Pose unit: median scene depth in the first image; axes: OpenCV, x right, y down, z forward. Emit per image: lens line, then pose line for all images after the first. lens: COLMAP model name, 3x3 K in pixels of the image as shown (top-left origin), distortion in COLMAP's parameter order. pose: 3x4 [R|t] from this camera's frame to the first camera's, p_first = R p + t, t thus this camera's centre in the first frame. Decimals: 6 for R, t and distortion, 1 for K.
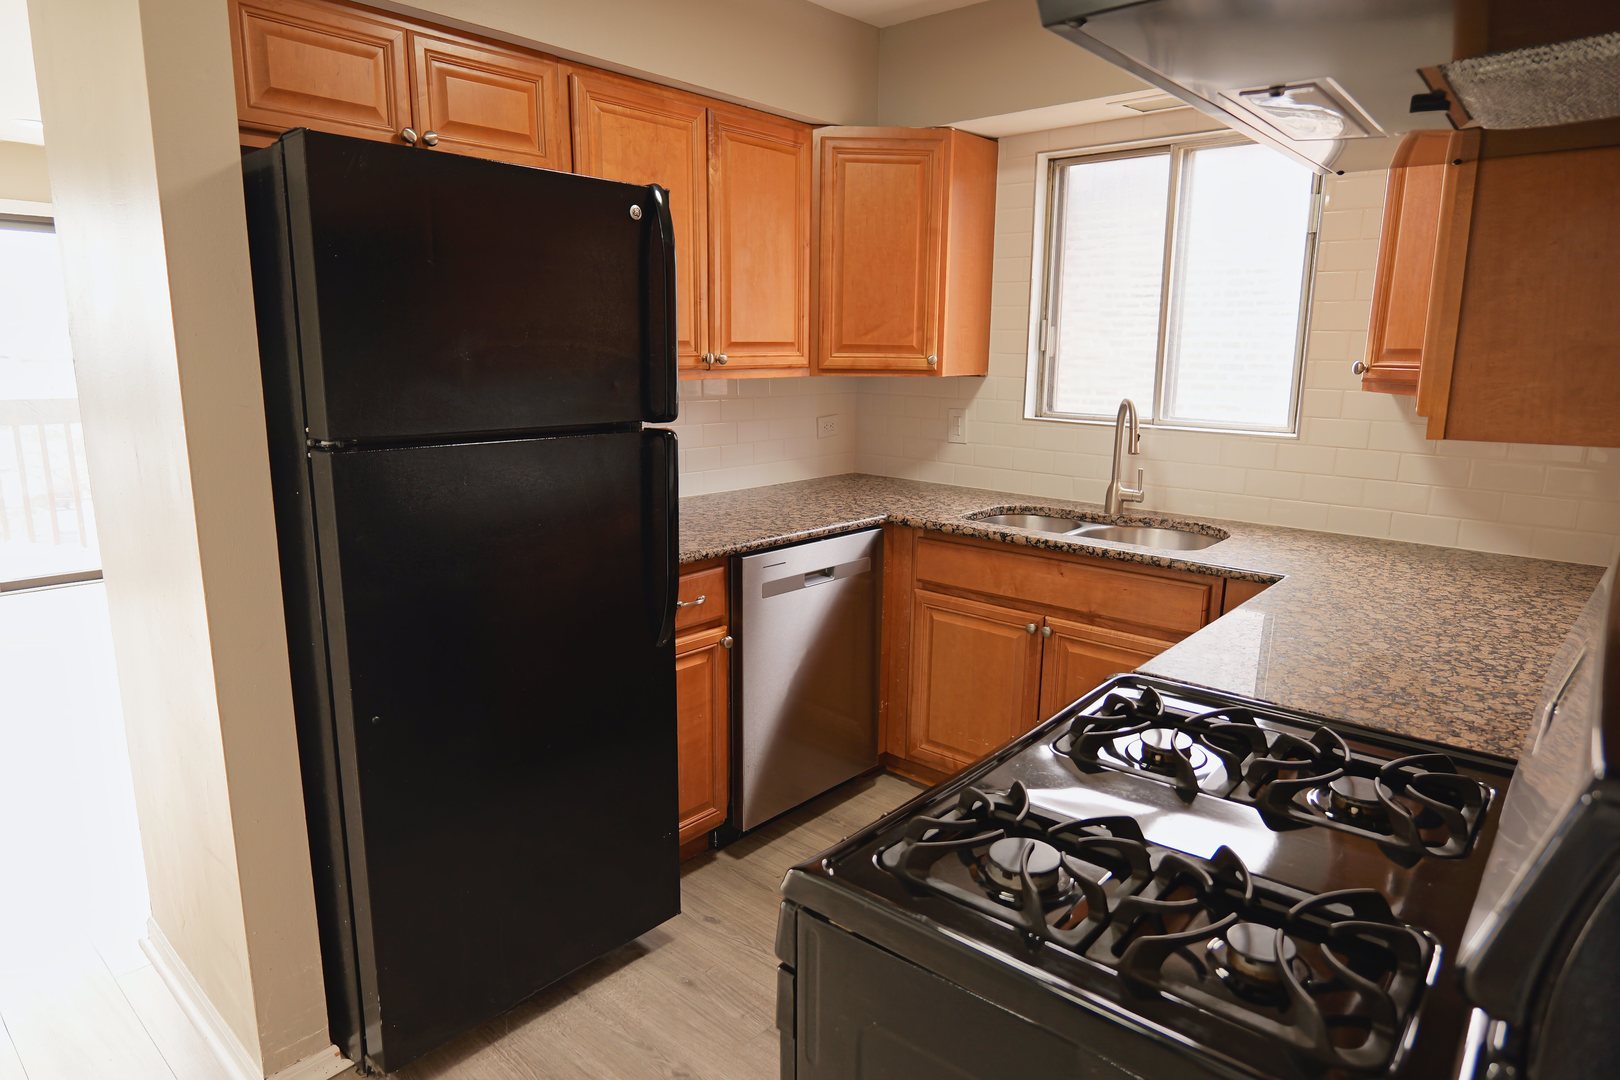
lens RADIAL K [[936.5, 0, 811.2], [0, 936.5, 529.9], [0, 0, 1]] dist [-0.034331, -0.000154]
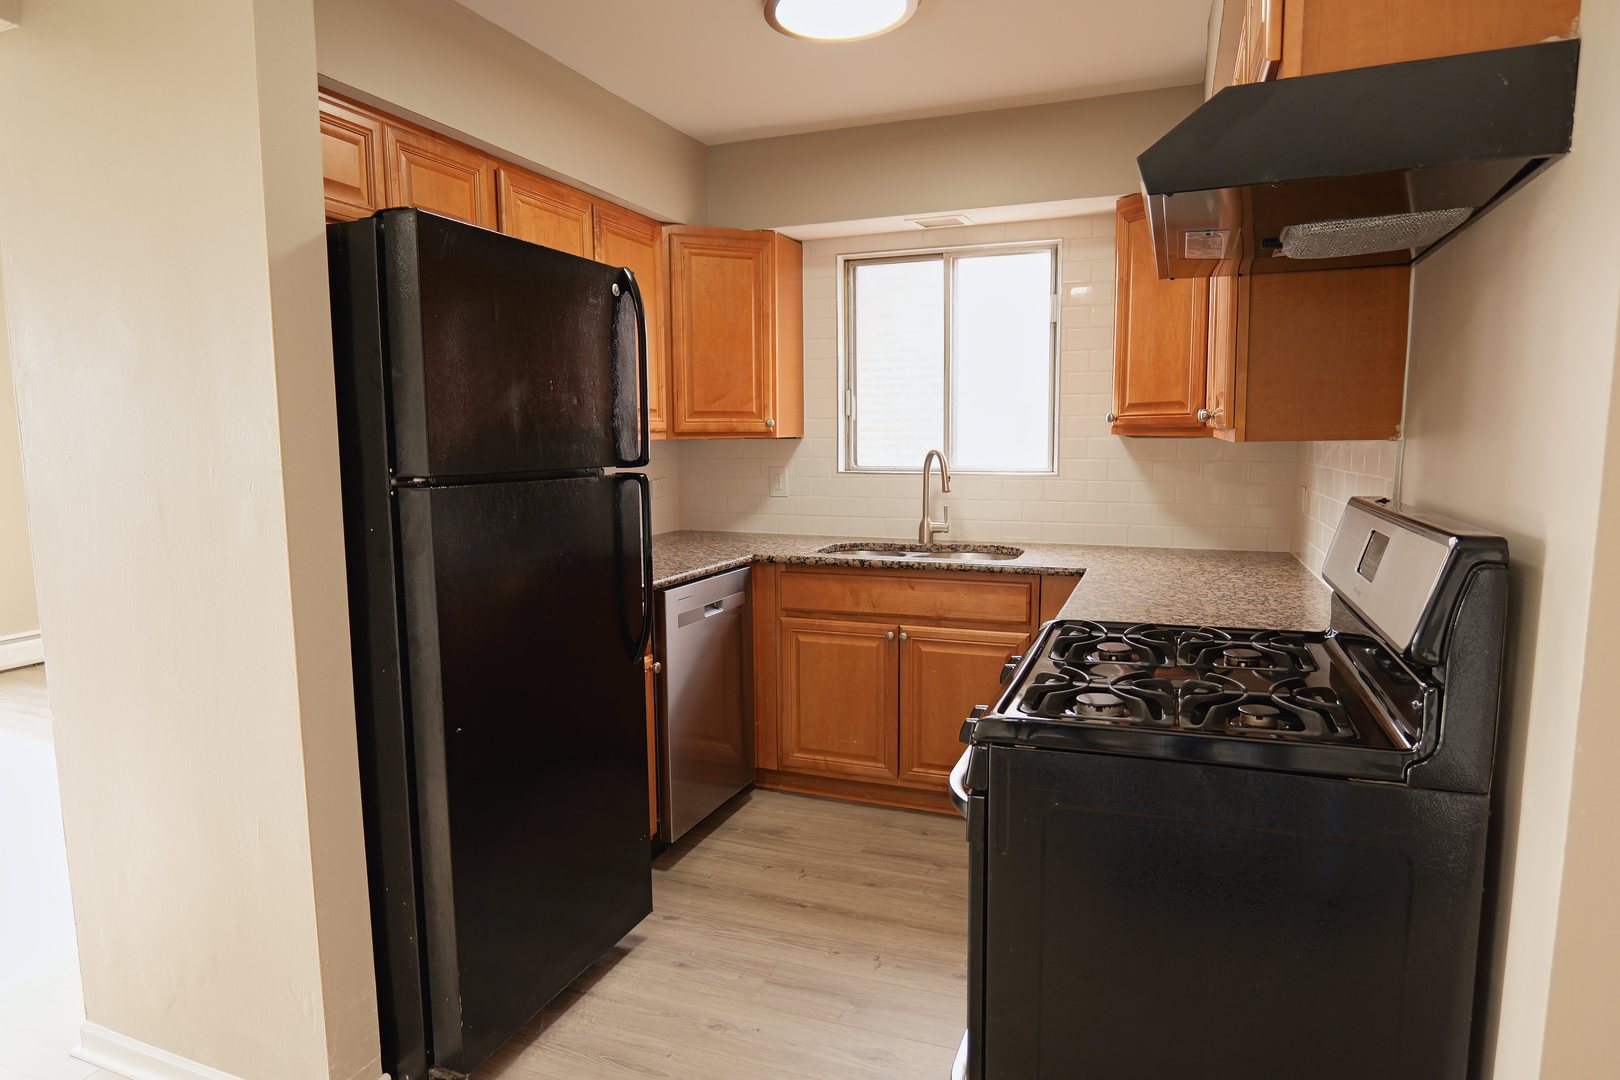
lens RADIAL K [[936.5, 0, 811.2], [0, 936.5, 529.9], [0, 0, 1]] dist [-0.034331, -0.000154]
pose [[0.939088, -0.051420, 0.339807, -0.243474], [0.082214, 0.993647, -0.076848, 0.048535], [-0.333697, 0.100104, 0.937350, -0.109945]]
